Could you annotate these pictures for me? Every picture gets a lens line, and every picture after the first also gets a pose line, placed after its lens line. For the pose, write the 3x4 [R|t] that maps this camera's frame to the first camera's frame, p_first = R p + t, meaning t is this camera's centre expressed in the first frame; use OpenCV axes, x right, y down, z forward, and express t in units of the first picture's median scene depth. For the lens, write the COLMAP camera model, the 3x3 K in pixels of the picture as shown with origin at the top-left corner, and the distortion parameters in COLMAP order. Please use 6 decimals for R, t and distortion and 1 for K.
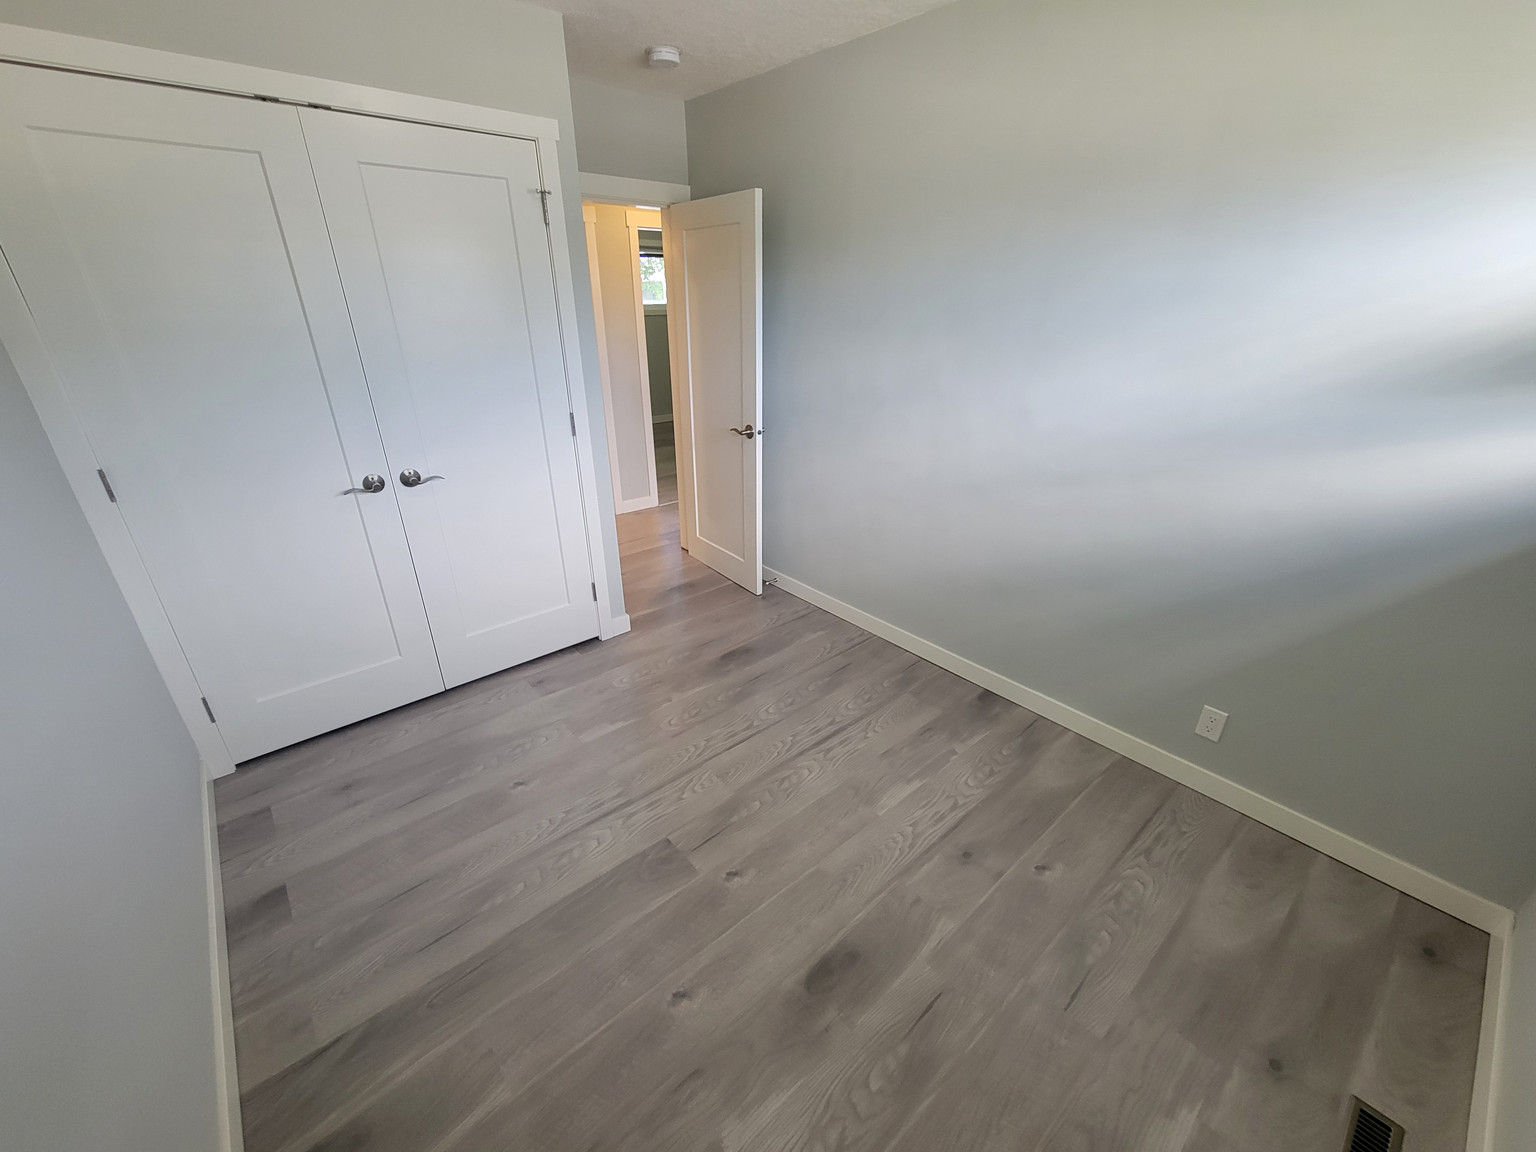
lens RADIAL K [[627.5, 0, 770.8], [0, 627.5, 578.7], [0, 0, 1]] dist [-0.001492, -0.000011]
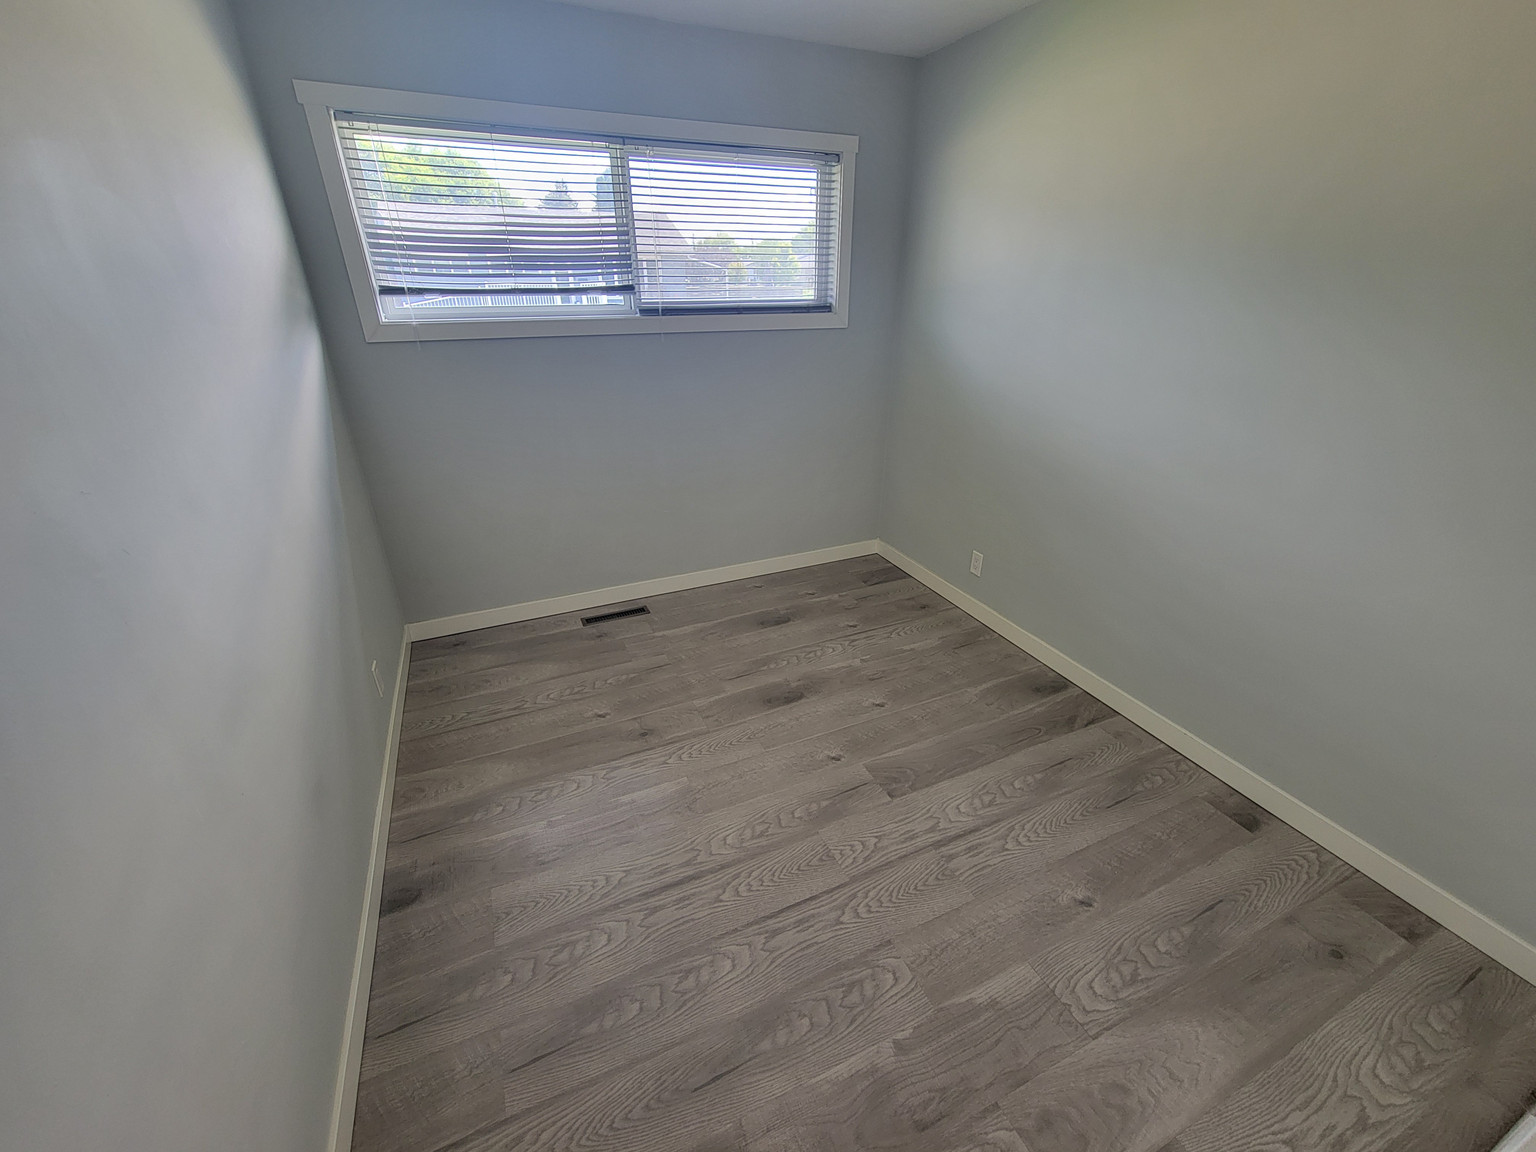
lens RADIAL K [[627.5, 0, 770.8], [0, 627.5, 578.7], [0, 0, 1]] dist [-0.001492, -0.000011]
pose [[-0.958290, -0.128553, 0.255253, -0.196694], [0.112566, 0.651162, 0.750545, -0.648977], [-0.262696, 0.747972, -0.609531, 1.459420]]
